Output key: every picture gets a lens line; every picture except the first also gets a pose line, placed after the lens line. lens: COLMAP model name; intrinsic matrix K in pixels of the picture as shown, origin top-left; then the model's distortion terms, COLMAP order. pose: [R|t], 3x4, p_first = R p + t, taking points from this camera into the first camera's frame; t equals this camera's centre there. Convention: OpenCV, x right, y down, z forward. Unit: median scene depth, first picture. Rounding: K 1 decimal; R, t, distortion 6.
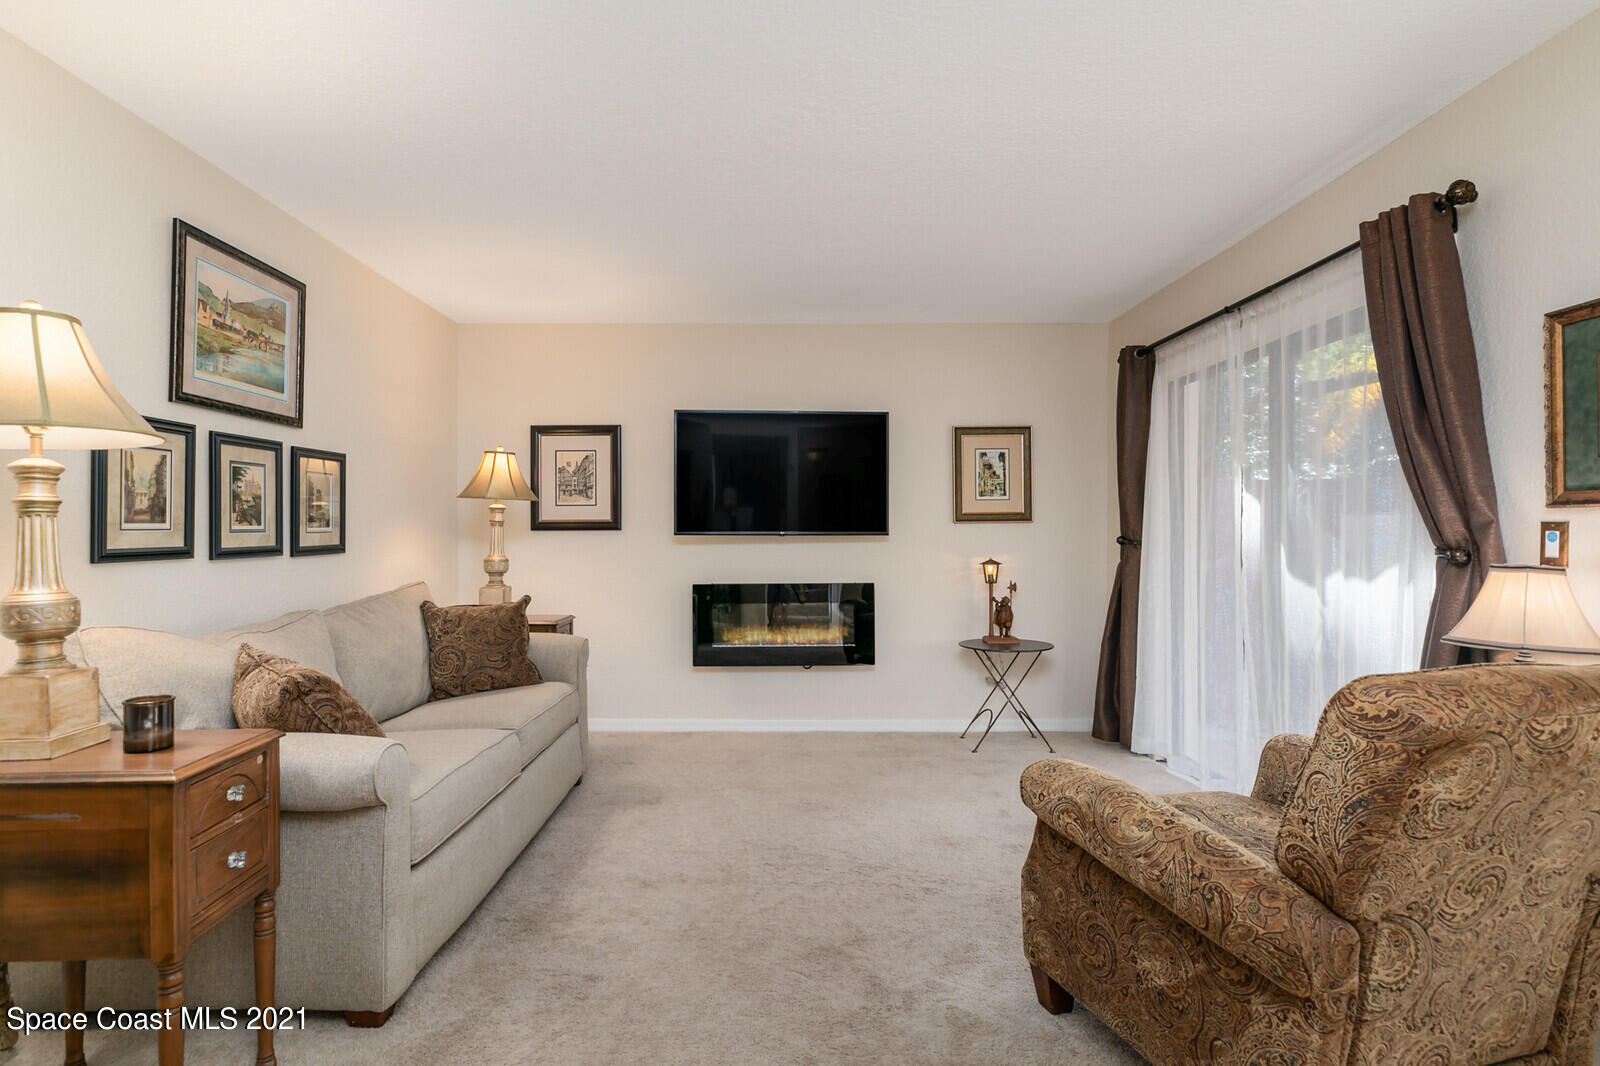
lens RADIAL K [[780.3, 0, 792.3], [0, 780.3, 531.1], [0, 0, 1]] dist [0.003999, -0.000580]
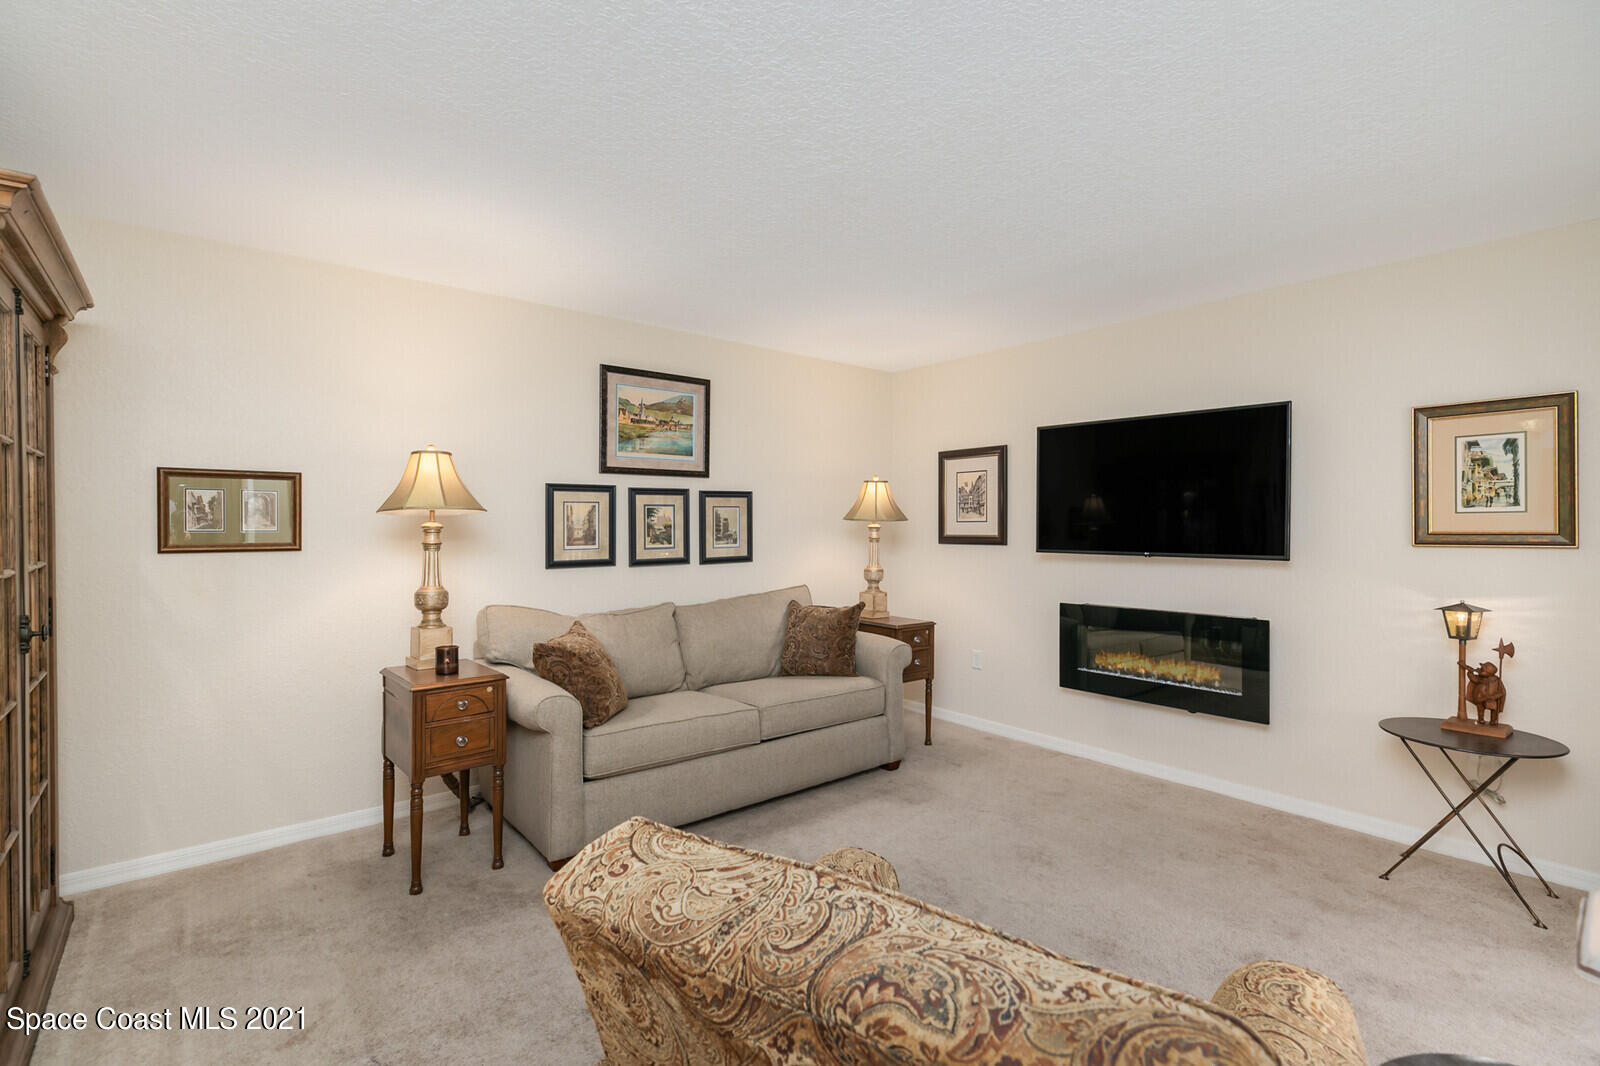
lens RADIAL K [[718.3, 0, 800.9], [0, 718.3, 531.1], [0, 0, 1]] dist [0.004986, -0.000918]
pose [[0.647847, 0.007739, -0.761731, 0.445425], [-0.002958, 0.999966, 0.007644, -0.035295], [0.761765, -0.002699, 0.647848, 0.214903]]
